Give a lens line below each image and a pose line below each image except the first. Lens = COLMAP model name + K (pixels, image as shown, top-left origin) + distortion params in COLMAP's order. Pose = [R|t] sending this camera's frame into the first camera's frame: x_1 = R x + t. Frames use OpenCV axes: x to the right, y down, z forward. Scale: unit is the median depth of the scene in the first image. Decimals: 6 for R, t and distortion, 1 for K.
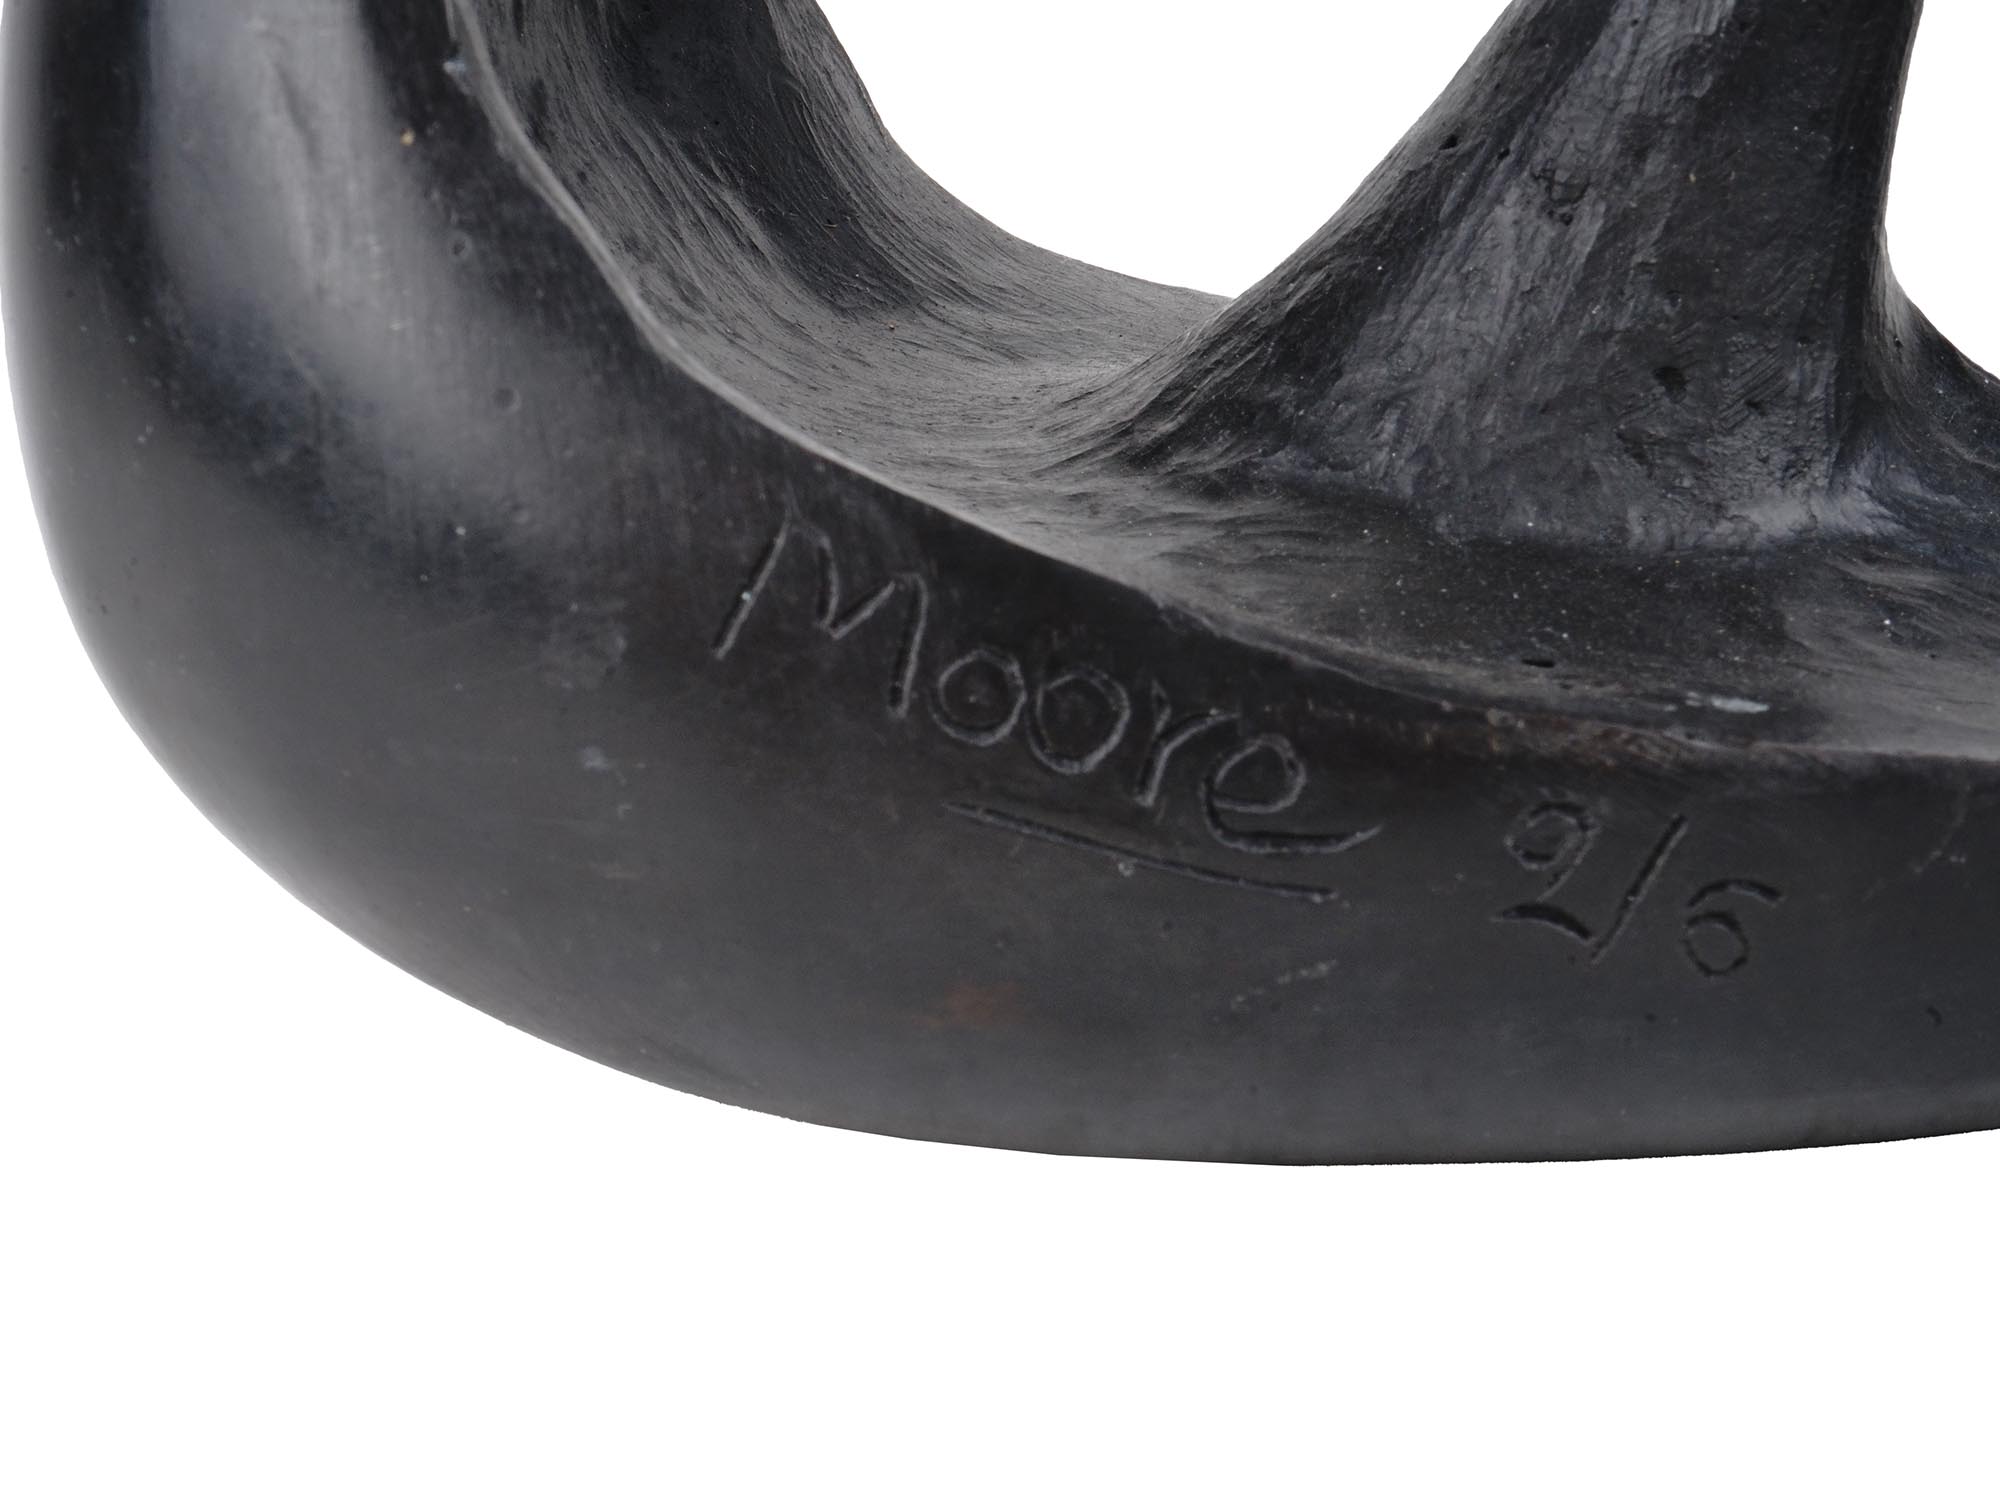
lens RADIAL K [[4249.8, 0, 1000.0], [0, 4249.8, 750.0], [0, 0, 1]] dist [-0.036782, 0.126470]
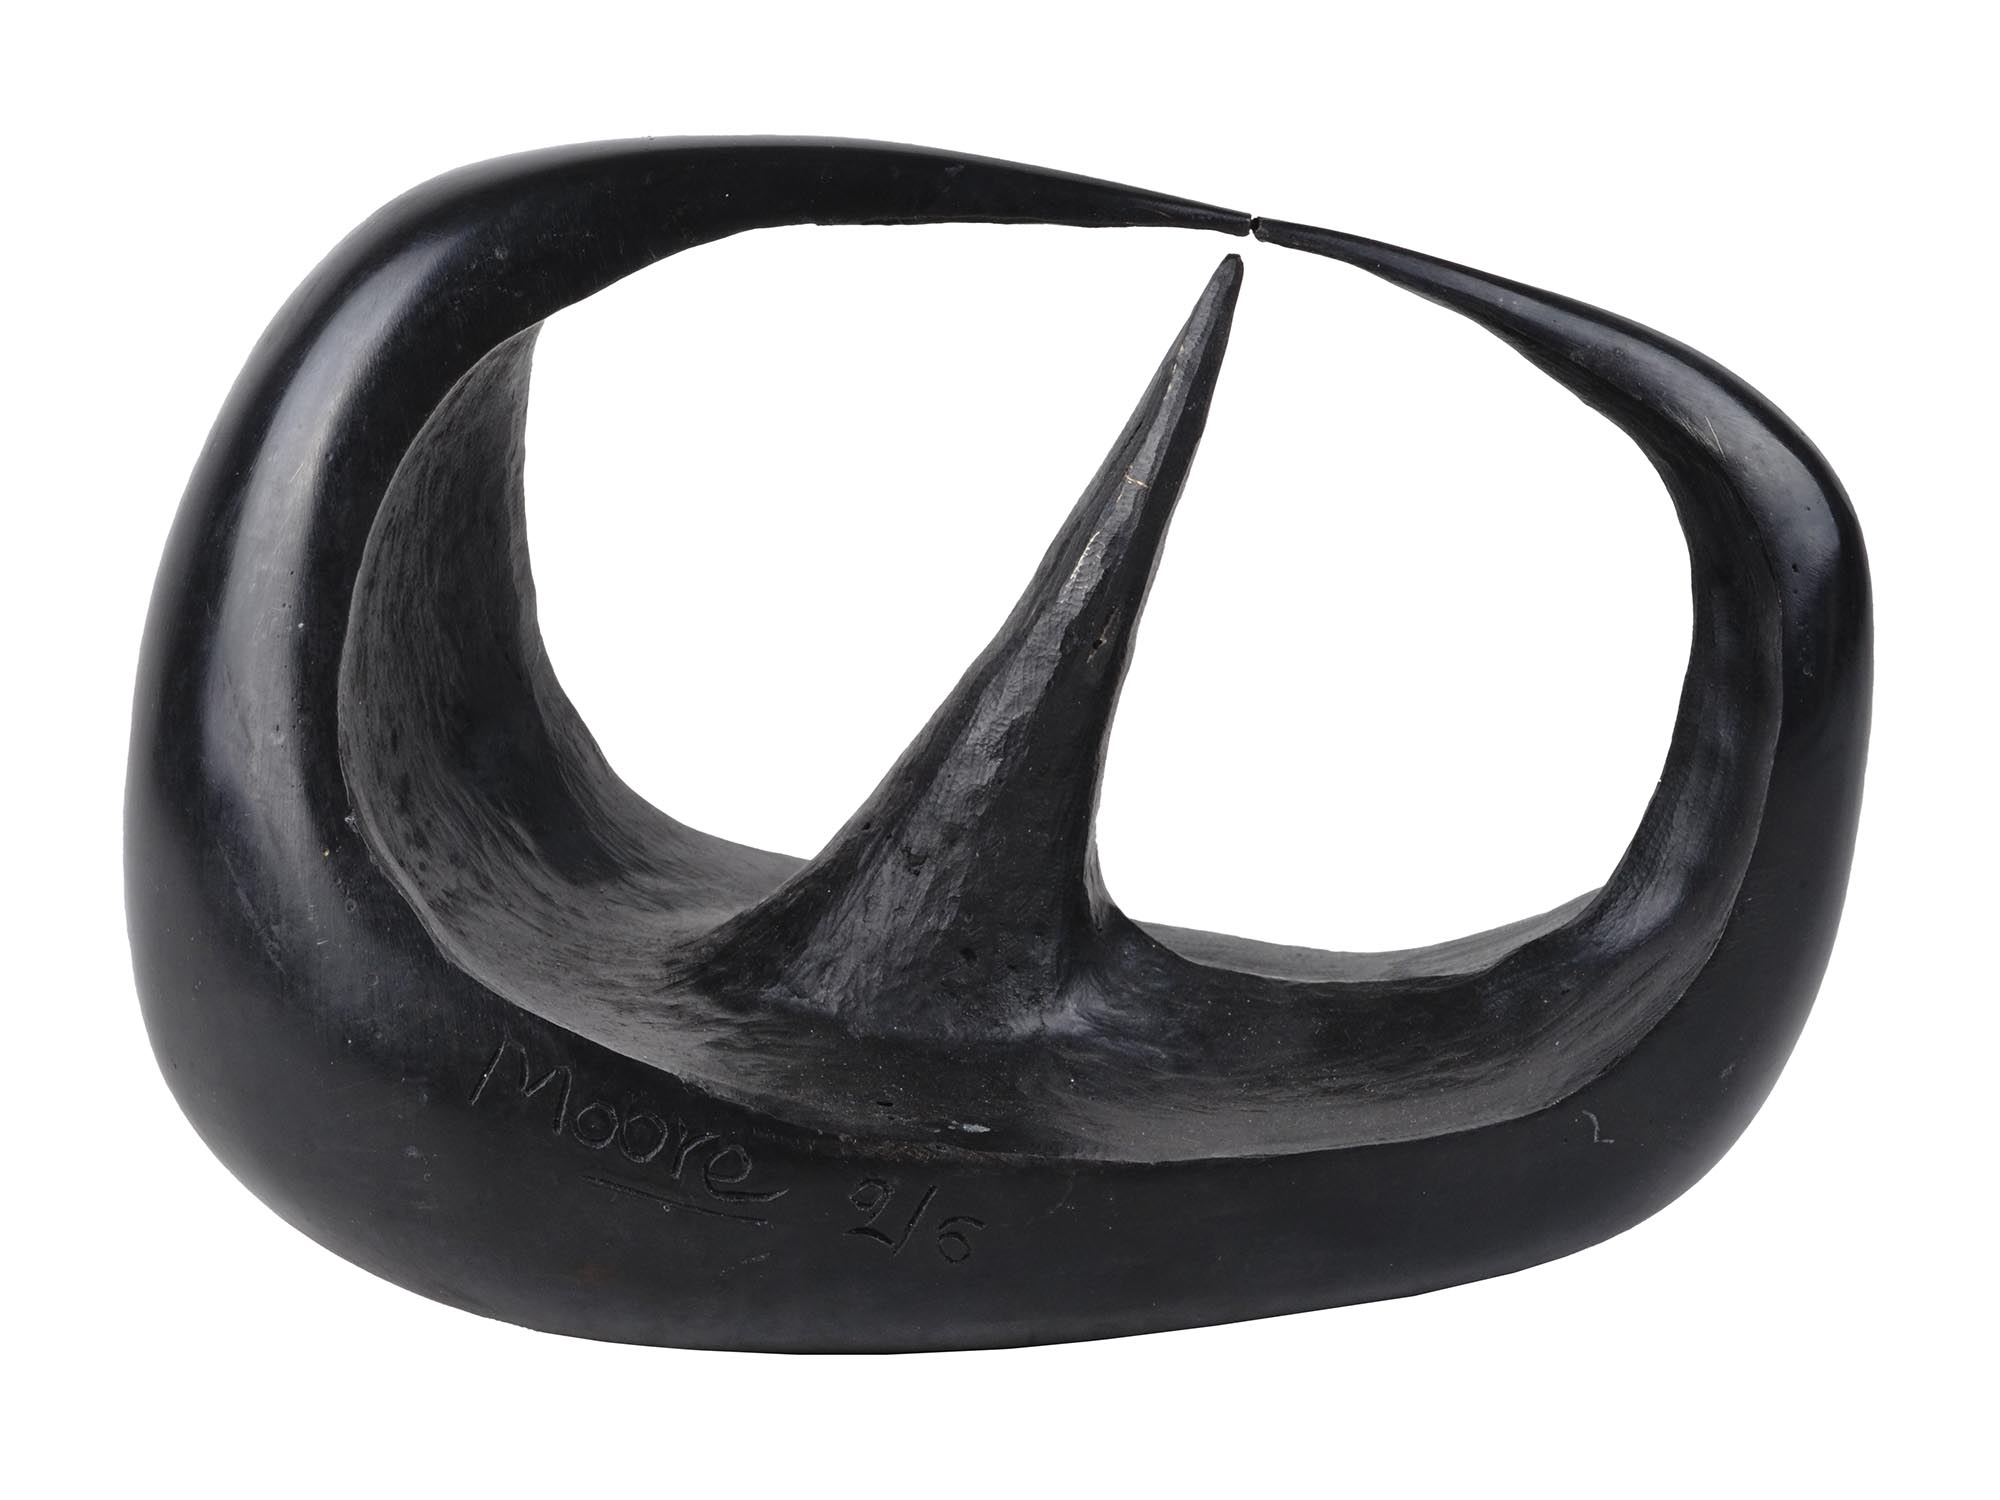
lens RADIAL K [[4249.8, 0, 1000.0], [0, 4249.8, 750.0], [0, 0, 1]] dist [-0.036782, 0.126470]
pose [[0.999944, 0.009400, -0.004802, 0.181566], [-0.009587, 0.999136, -0.040434, -0.102855], [0.004417, 0.040478, 0.999171, -0.980845]]
